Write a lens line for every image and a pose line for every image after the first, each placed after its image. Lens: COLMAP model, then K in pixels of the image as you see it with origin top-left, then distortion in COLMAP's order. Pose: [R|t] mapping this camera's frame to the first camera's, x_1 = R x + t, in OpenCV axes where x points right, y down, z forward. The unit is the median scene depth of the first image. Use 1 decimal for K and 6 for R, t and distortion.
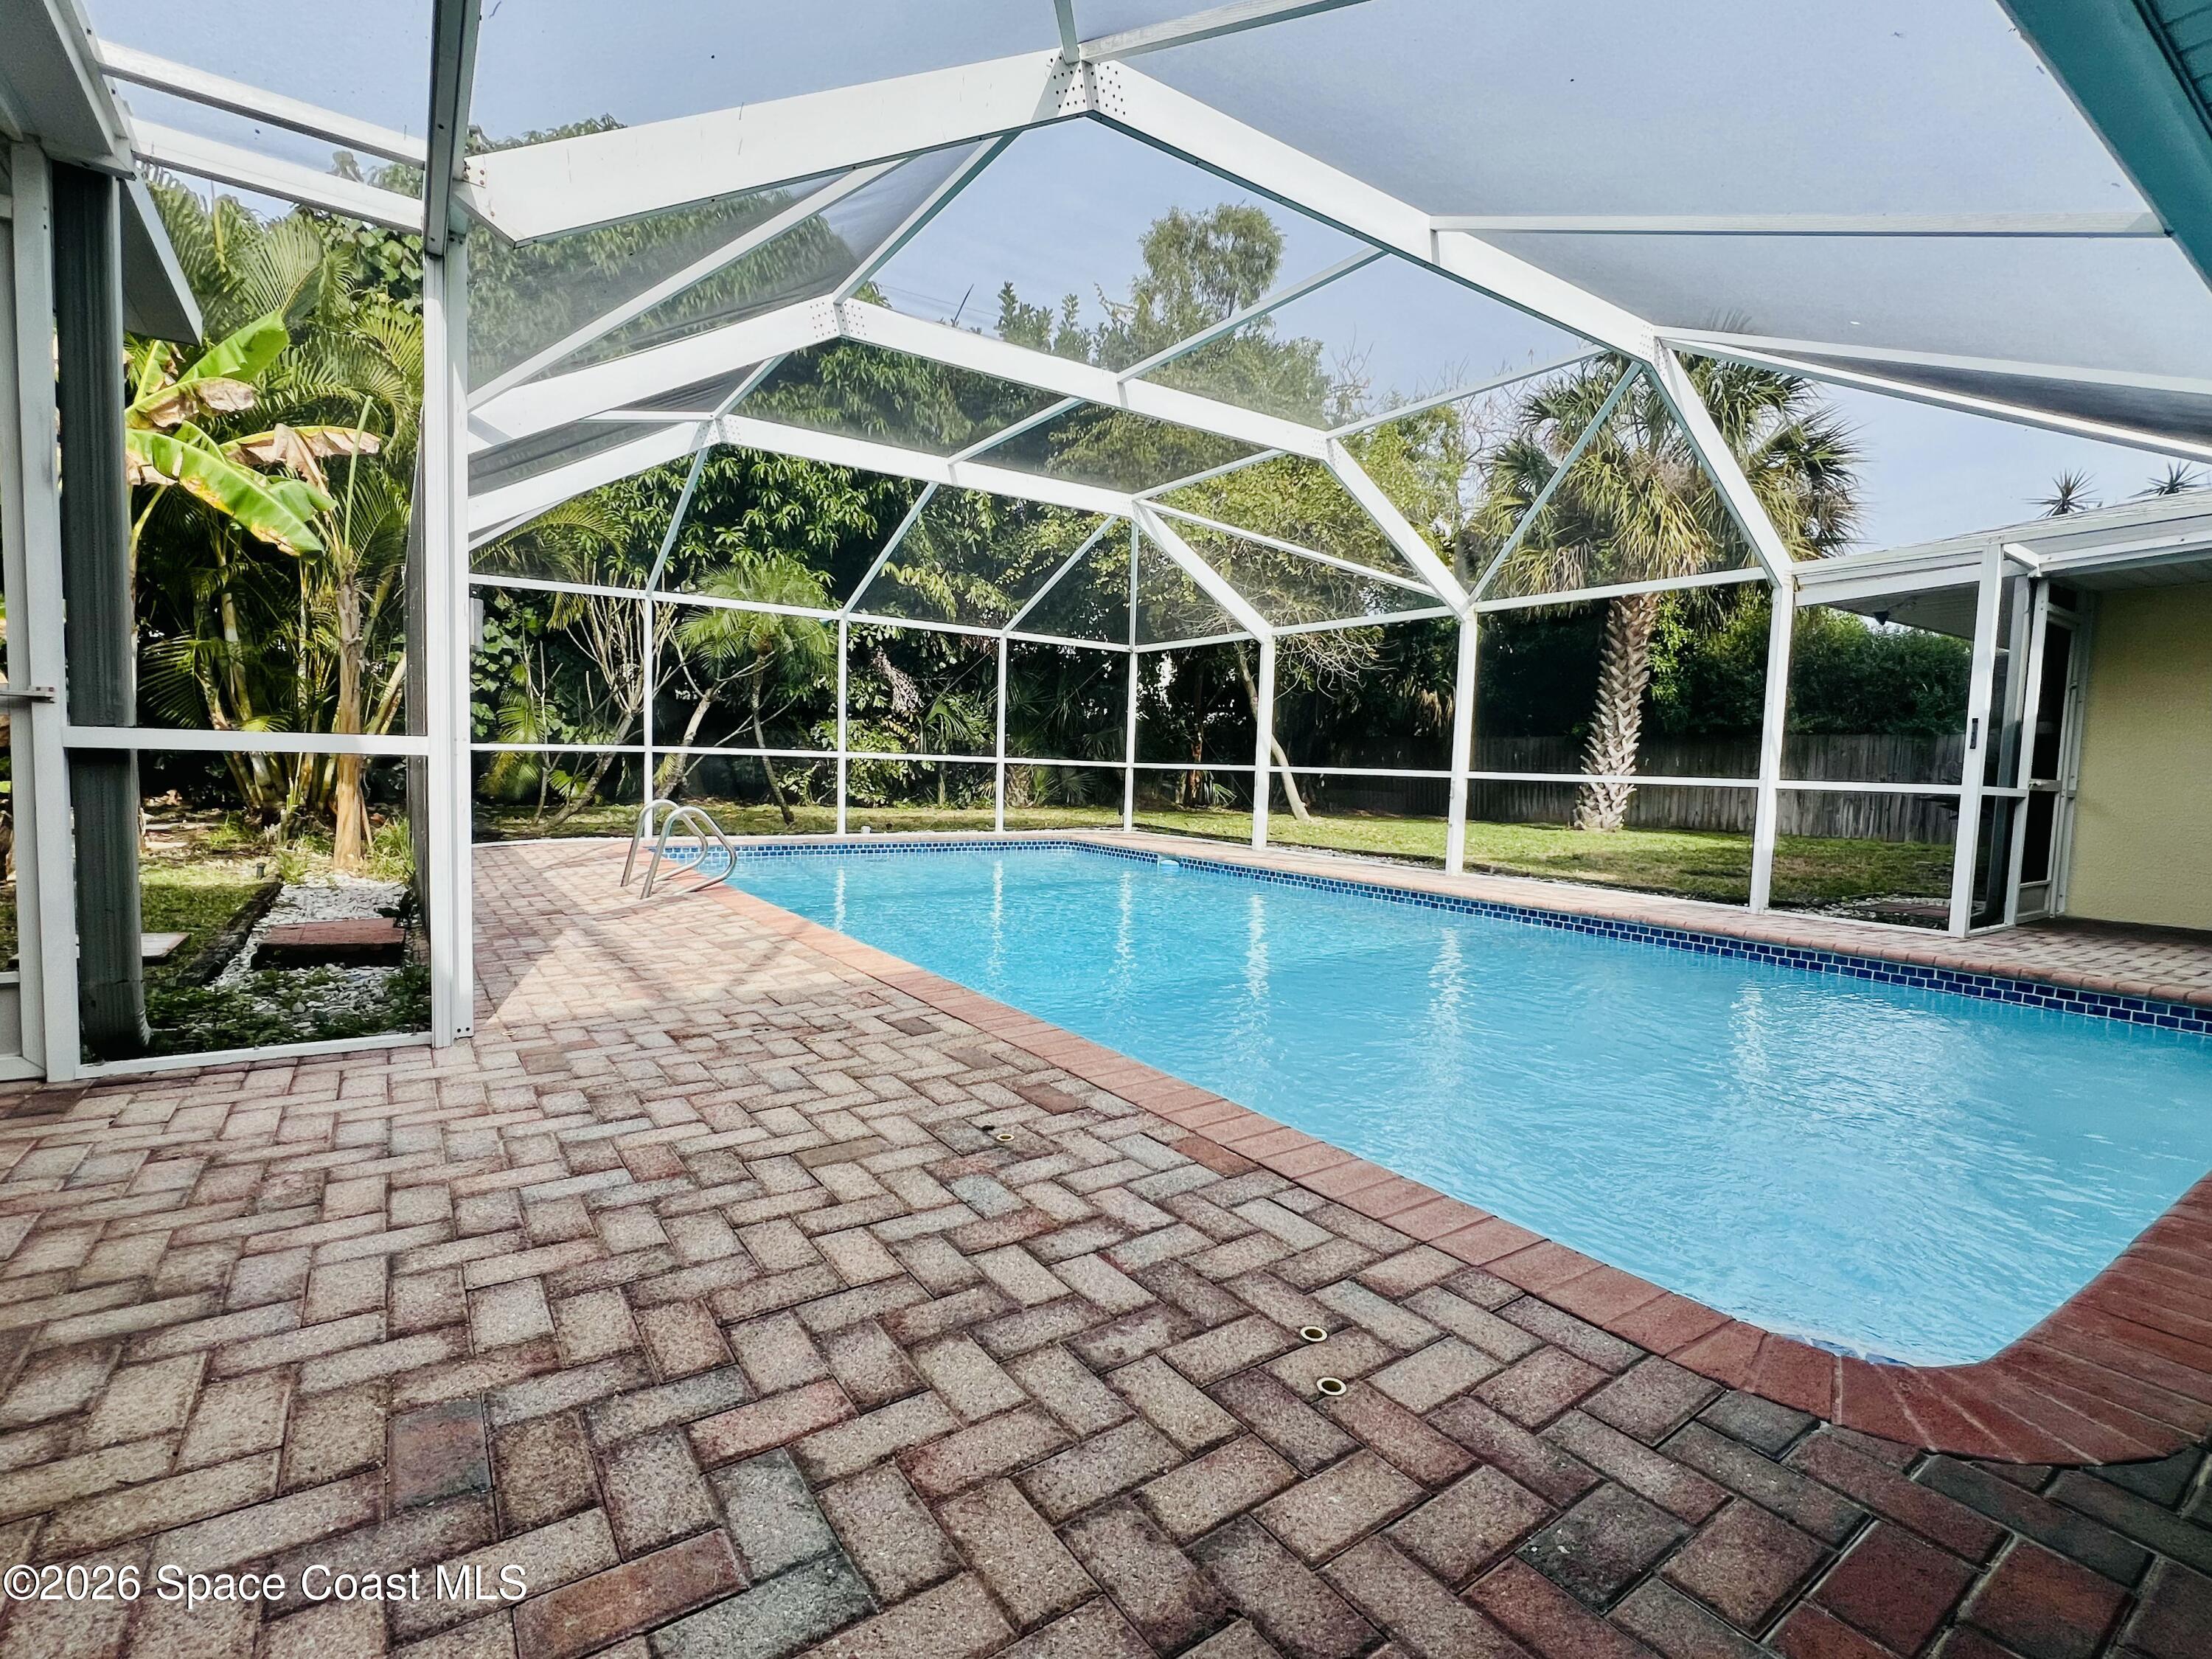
lens RADIAL K [[1034.5, 0, 1106.0], [0, 1034.5, 829.5], [0, 0, 1]] dist [0.000048, -0.000071]
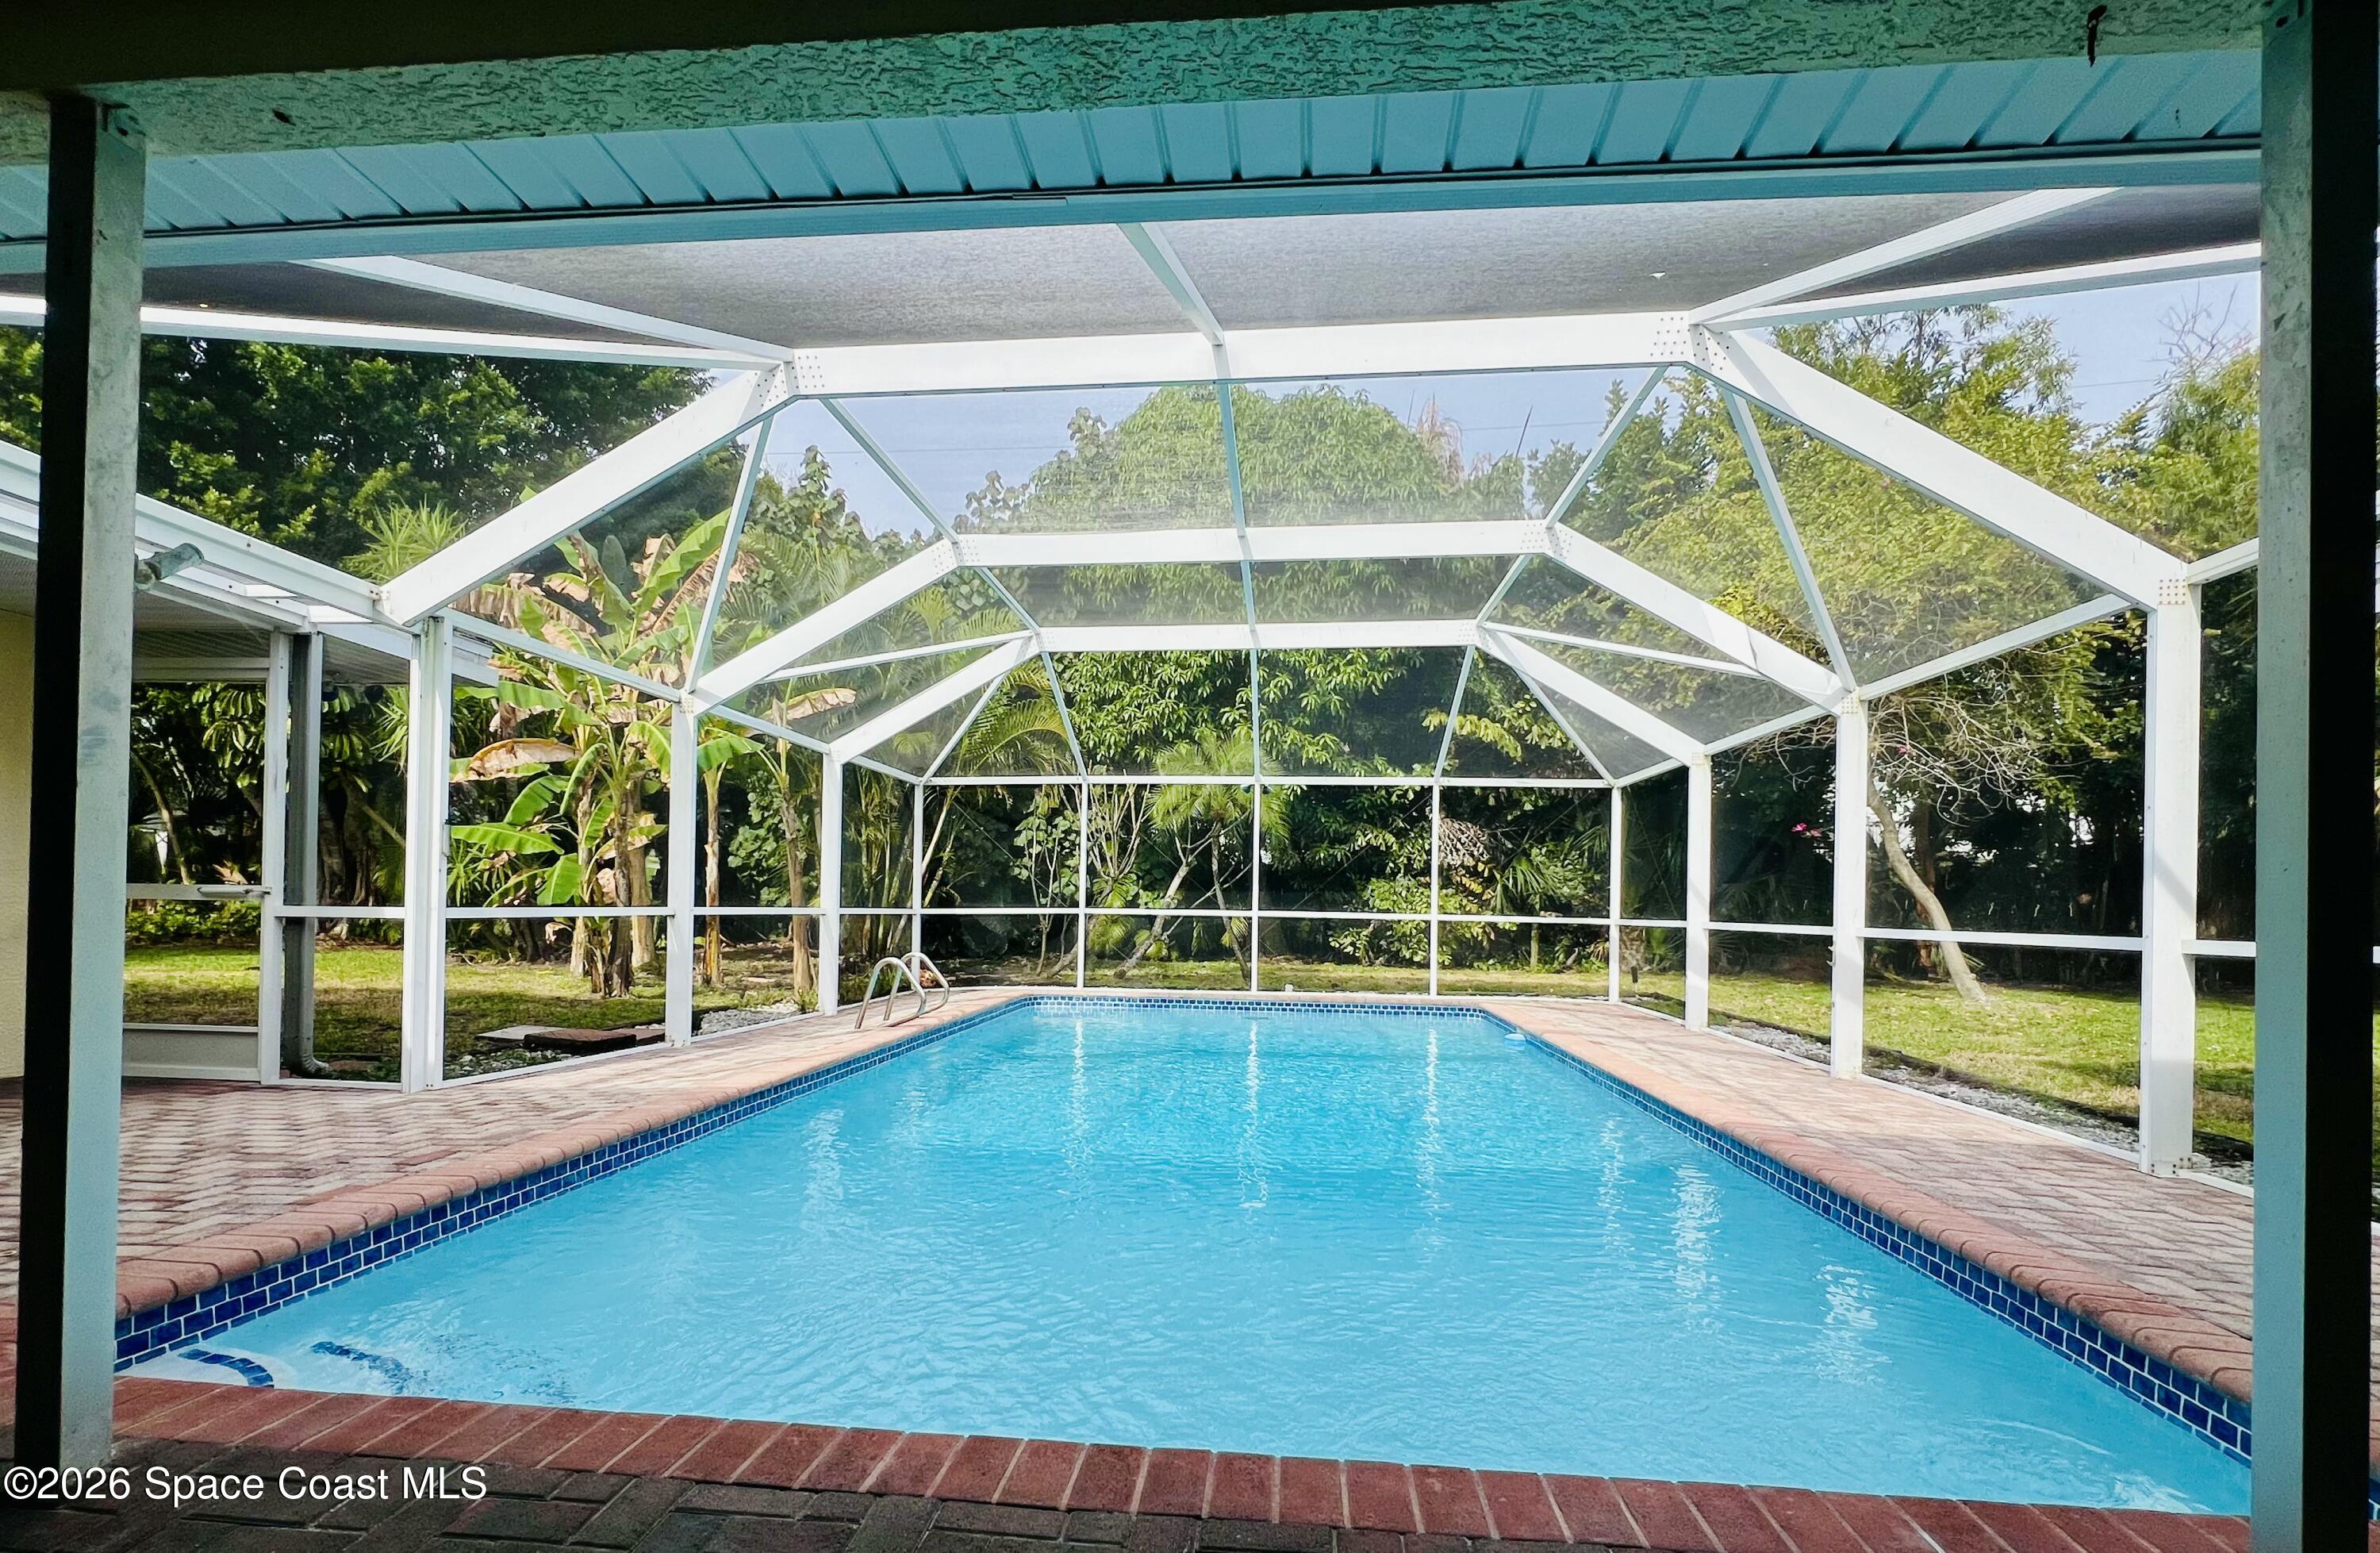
lens RADIAL K [[1115.0, 0, 1188.4], [0, 1115.0, 894.7], [0, 0, 1]] dist [0.001268, -0.000085]
pose [[0.762501, -0.022818, -0.646585, 0.382084], [-0.035195, 0.996435, -0.076670, -0.003922], [0.646029, 0.081217, 0.758980, 0.107542]]
